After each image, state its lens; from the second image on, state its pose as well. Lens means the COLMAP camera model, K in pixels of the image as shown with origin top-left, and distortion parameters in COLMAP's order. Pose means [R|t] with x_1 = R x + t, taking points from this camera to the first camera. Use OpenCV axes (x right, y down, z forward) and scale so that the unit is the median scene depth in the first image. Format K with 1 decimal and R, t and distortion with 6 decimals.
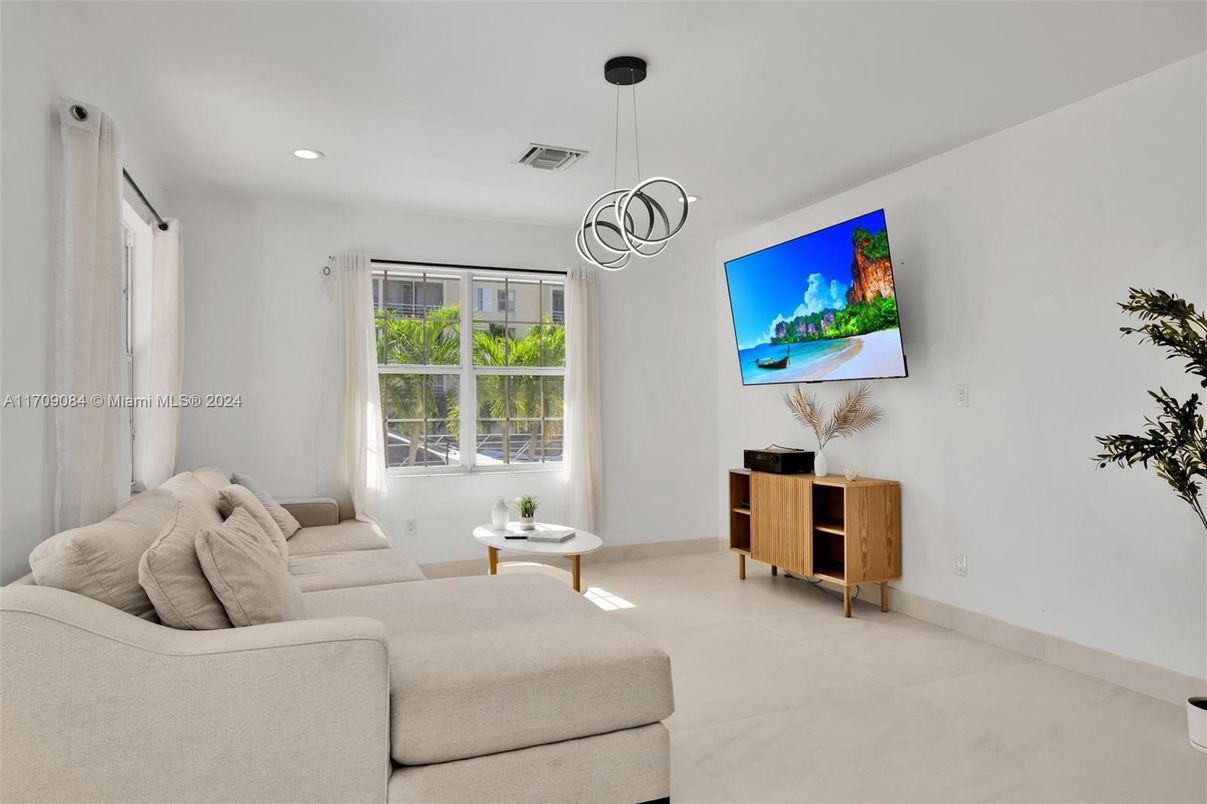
lens RADIAL K [[739.7, 0, 604.7], [0, 739.7, 399.0], [0, 0, 1]] dist [-0.001934, 0.001877]
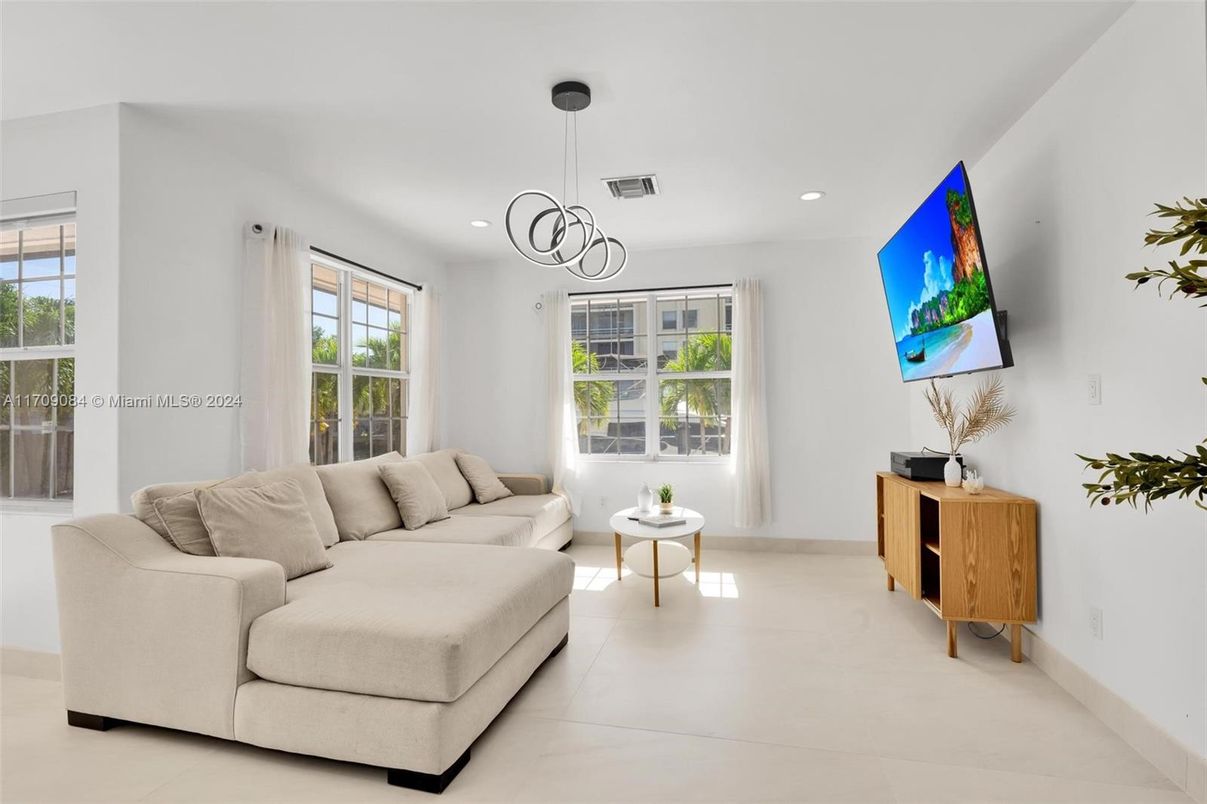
lens RADIAL K [[587.5, 0, 606.4], [0, 587.5, 398.9], [0, 0, 1]] dist [0.001654, -0.000937]
pose [[0.815224, -0.010531, -0.579050, 0.395703], [0.010671, 0.999938, -0.003162, 0.001027], [0.579048, -0.003602, 0.815286, 0.230348]]
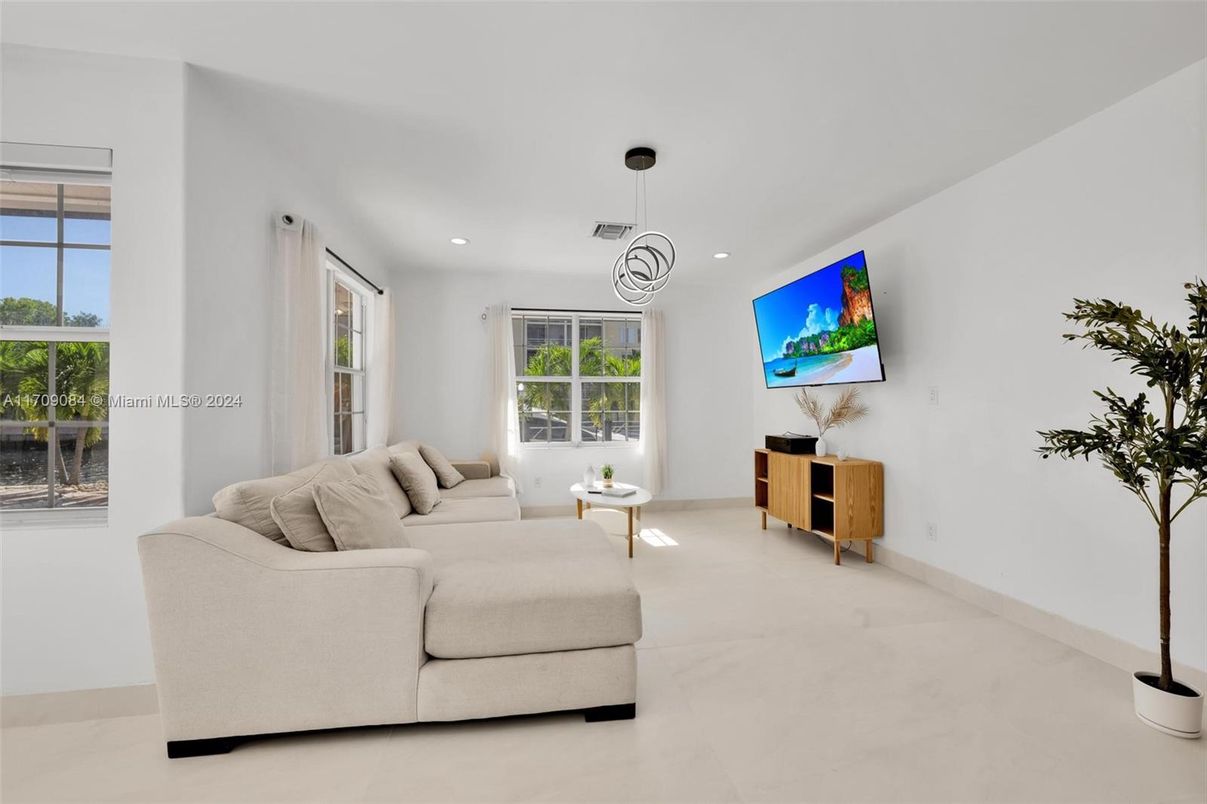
lens RADIAL K [[472.9, 0, 604.4], [0, 472.9, 400.2], [0, 0, 1]] dist [-0.001634, 0.000780]
pose [[0.974855, 0.001155, -0.222837, 0.111805], [-0.000567, 0.999996, 0.002703, 0.001035], [0.222839, -0.002509, 0.974852, 0.090614]]
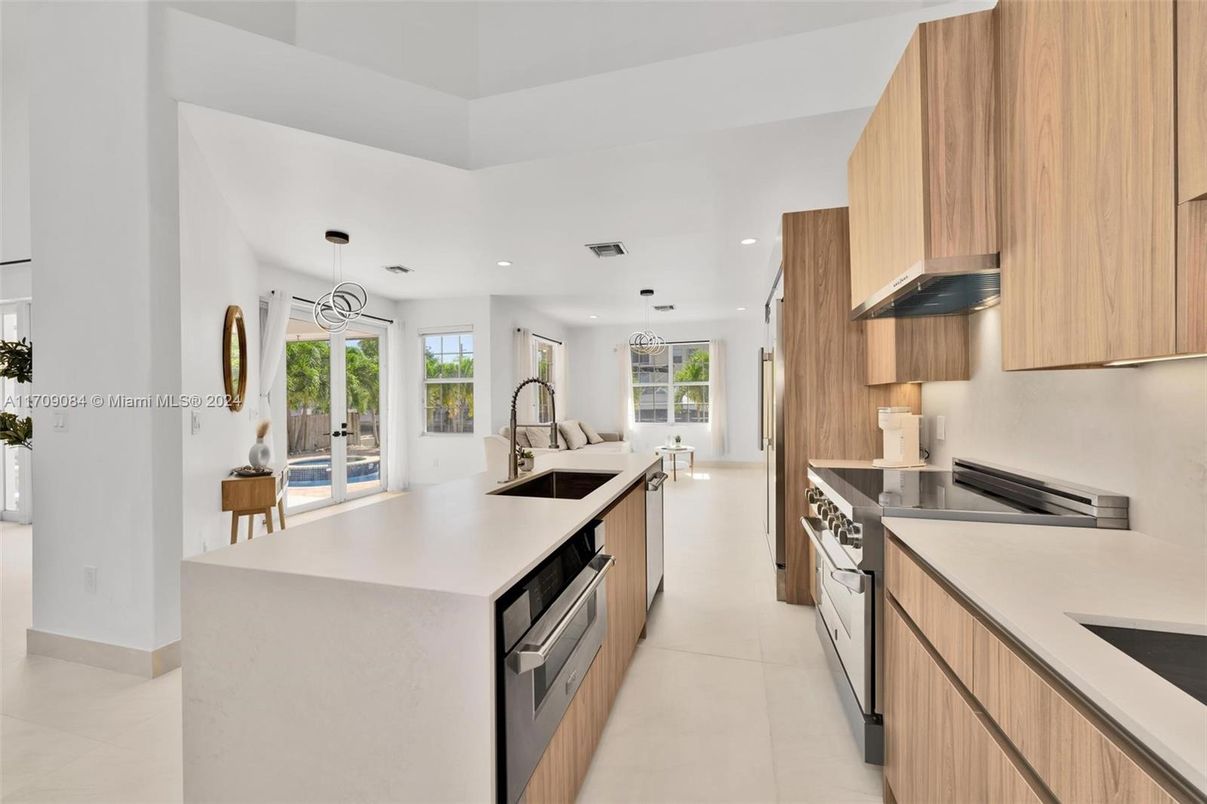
lens RADIAL K [[472.9, 0, 602.8], [0, 472.9, 401.1], [0, 0, 1]] dist [-0.001634, 0.000780]
pose [[0.788082, -0.003603, -0.615560, 0.780260], [0.013566, 0.999842, 0.011517, -0.005494], [0.615421, -0.017427, 0.788006, -0.489360]]
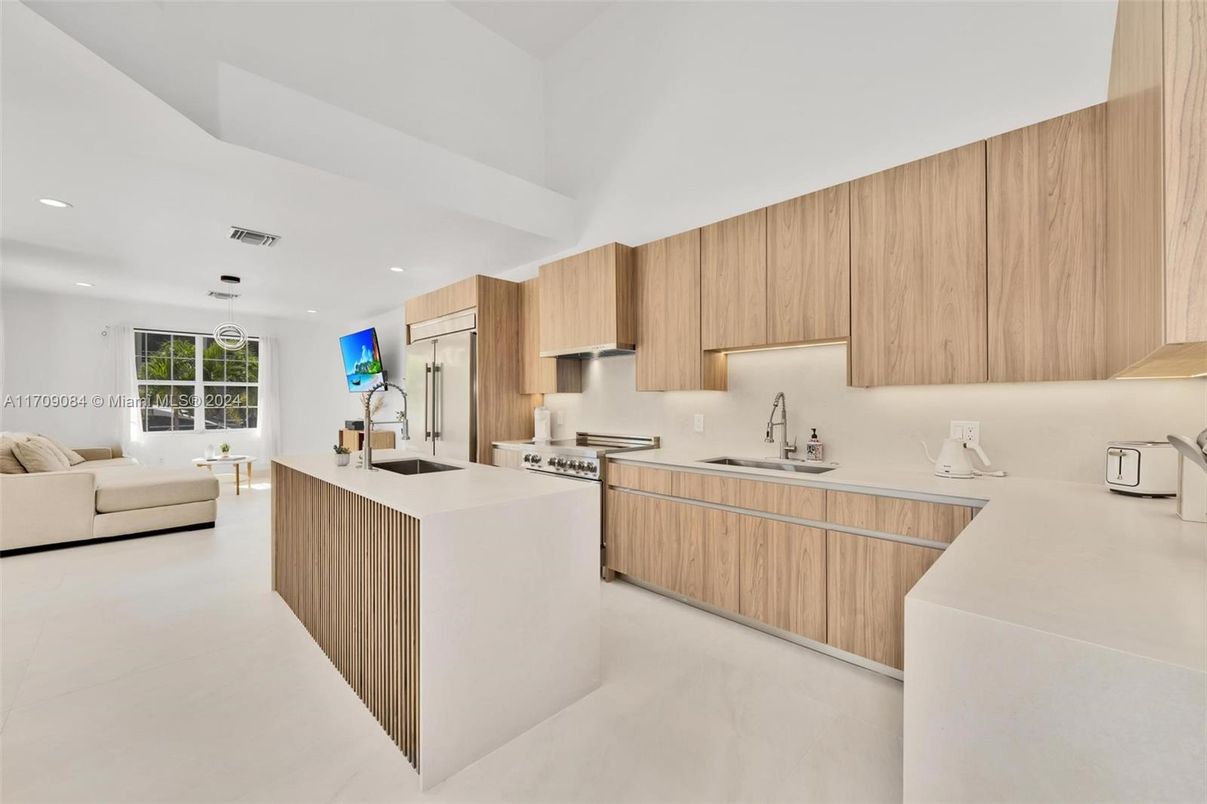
lens RADIAL K [[472.9, 0, 597.0], [0, 472.9, 399.2], [0, 0, 1]] dist [-0.001634, 0.000780]
pose [[0.927993, 0.000450, 0.372597, 0.444949], [-0.002942, 0.999977, 0.006120, -0.009013], [-0.372585, -0.006775, 0.927973, -0.790077]]
